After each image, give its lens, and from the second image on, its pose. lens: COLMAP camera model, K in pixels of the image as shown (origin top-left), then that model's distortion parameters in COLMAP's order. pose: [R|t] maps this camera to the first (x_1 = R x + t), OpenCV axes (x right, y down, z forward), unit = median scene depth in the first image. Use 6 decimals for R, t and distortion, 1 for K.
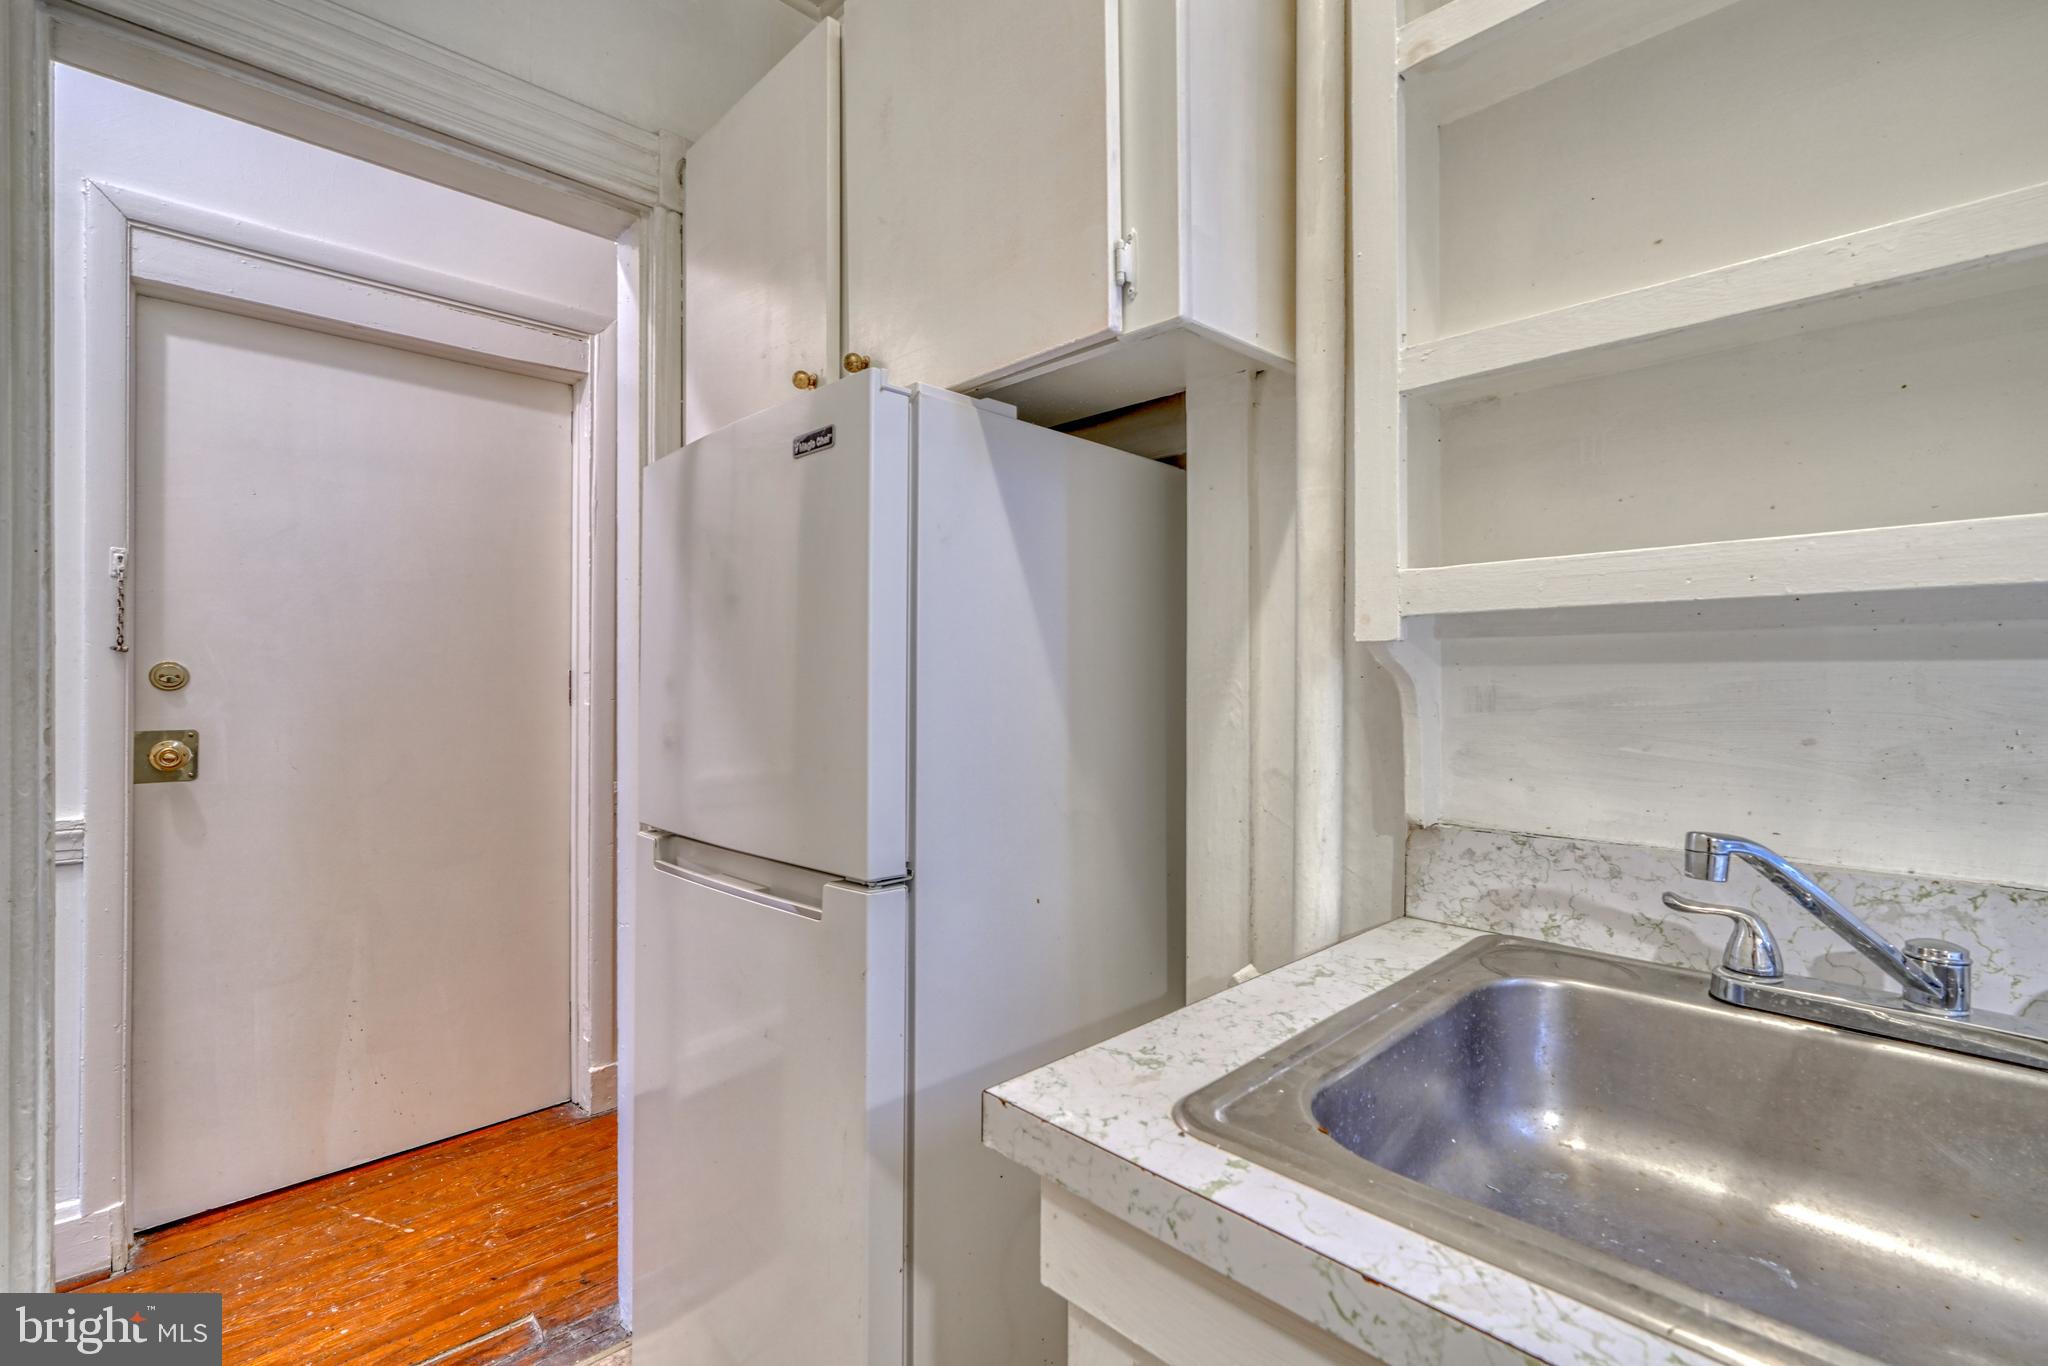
lens RADIAL K [[926.5, 0, 1034.5], [0, 926.5, 680.0], [0, 0, 1]] dist [-0.011115, 0.003478]
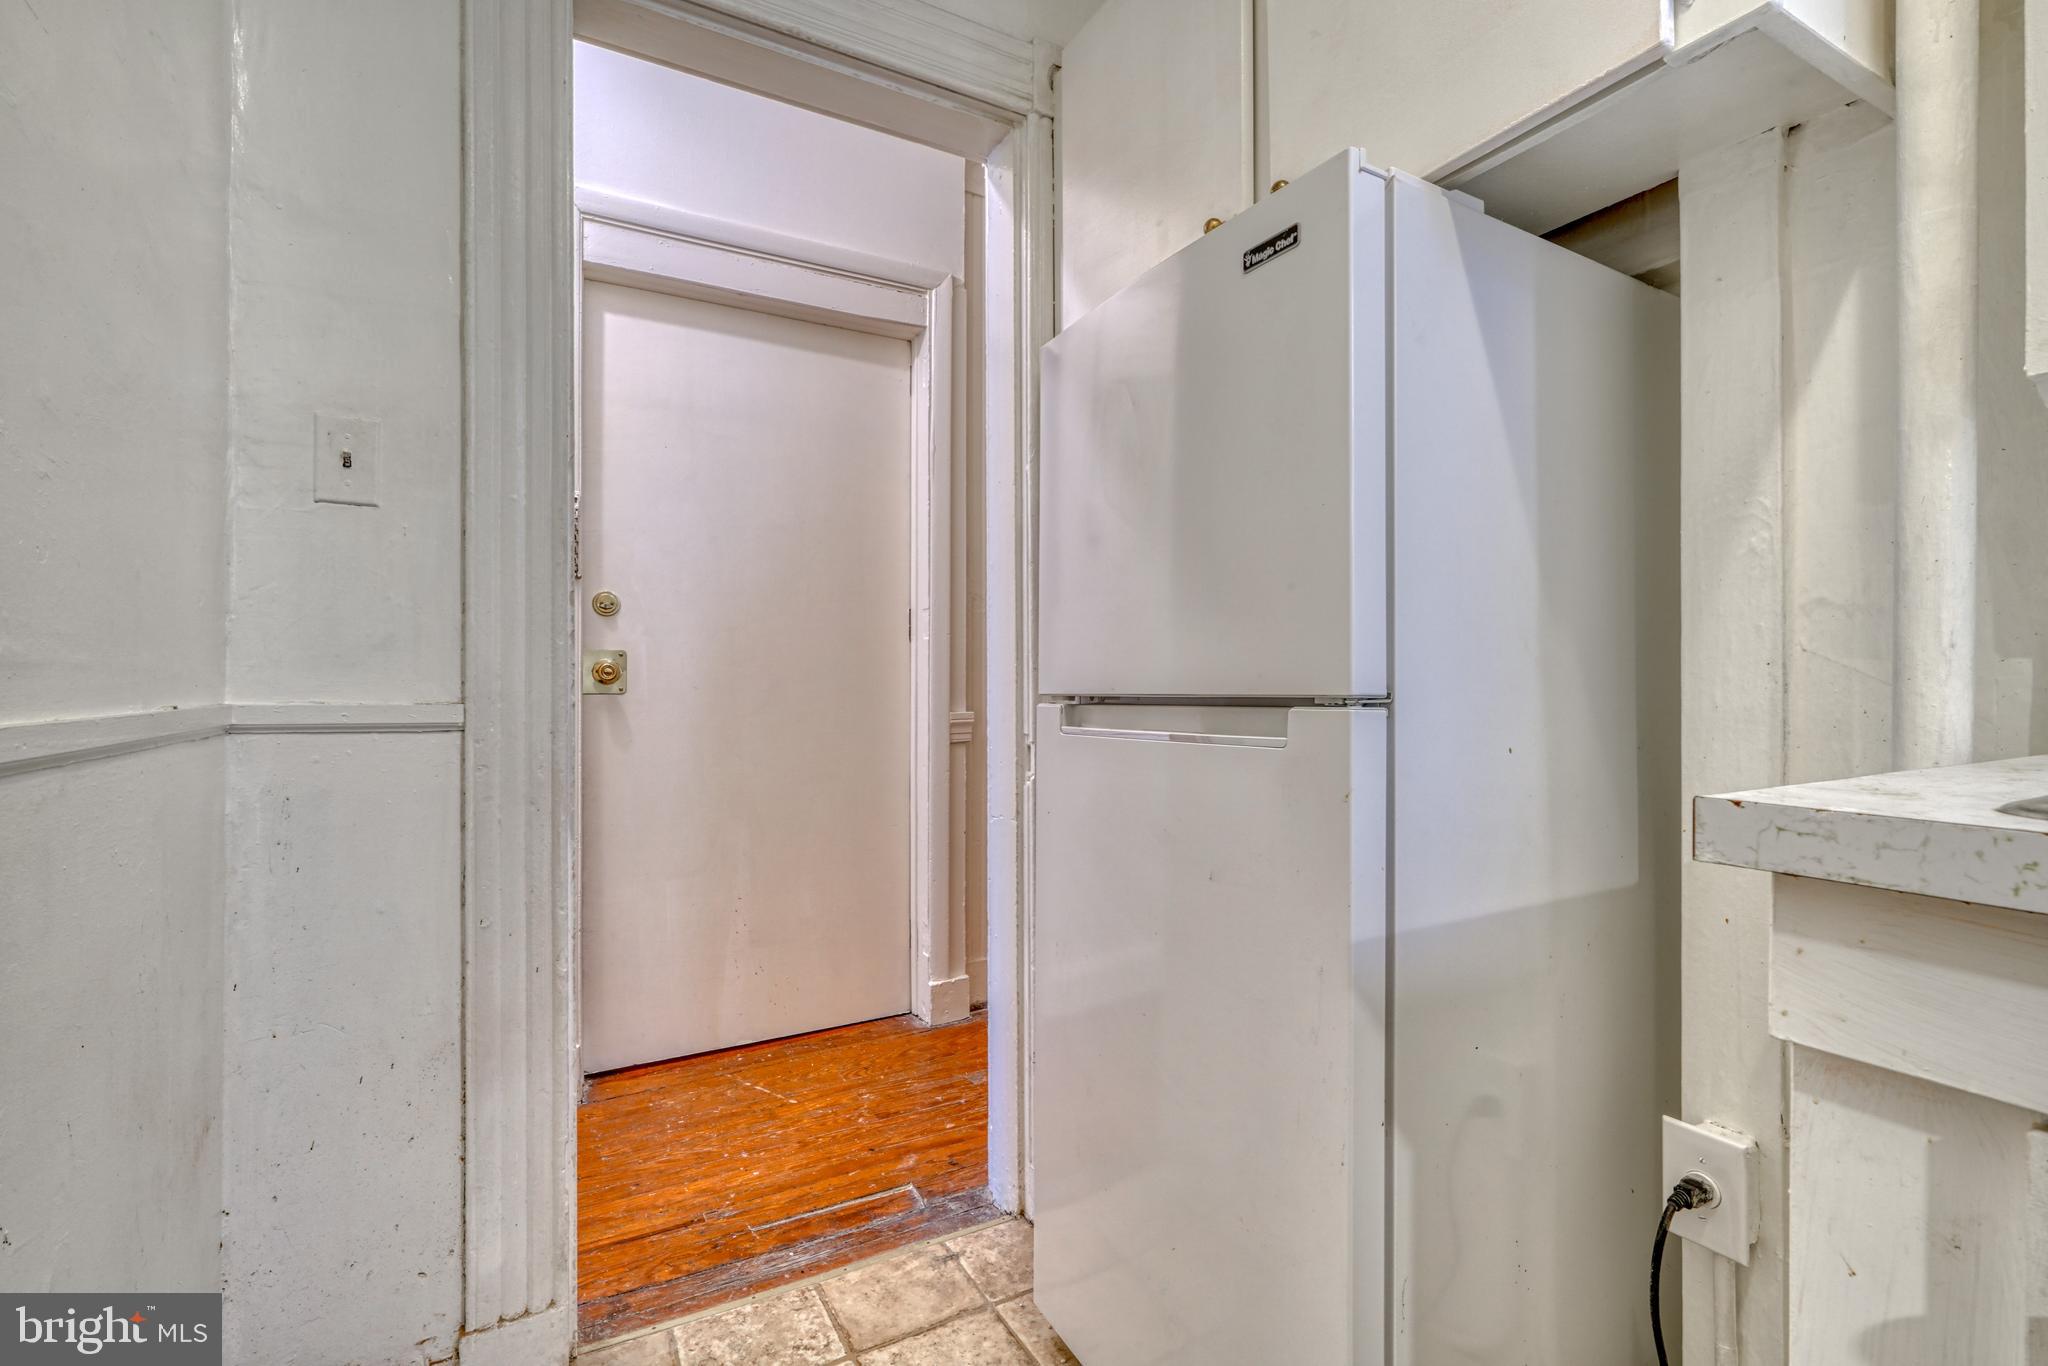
lens RADIAL K [[926.5, 0, 1034.5], [0, 926.5, 680.0], [0, 0, 1]] dist [-0.011115, 0.003478]
pose [[0.965427, 0.000590, -0.260672, -0.135609], [-0.000161, 0.999999, 0.001666, 0.110655], [0.260672, -0.001567, 0.965426, 0.012270]]
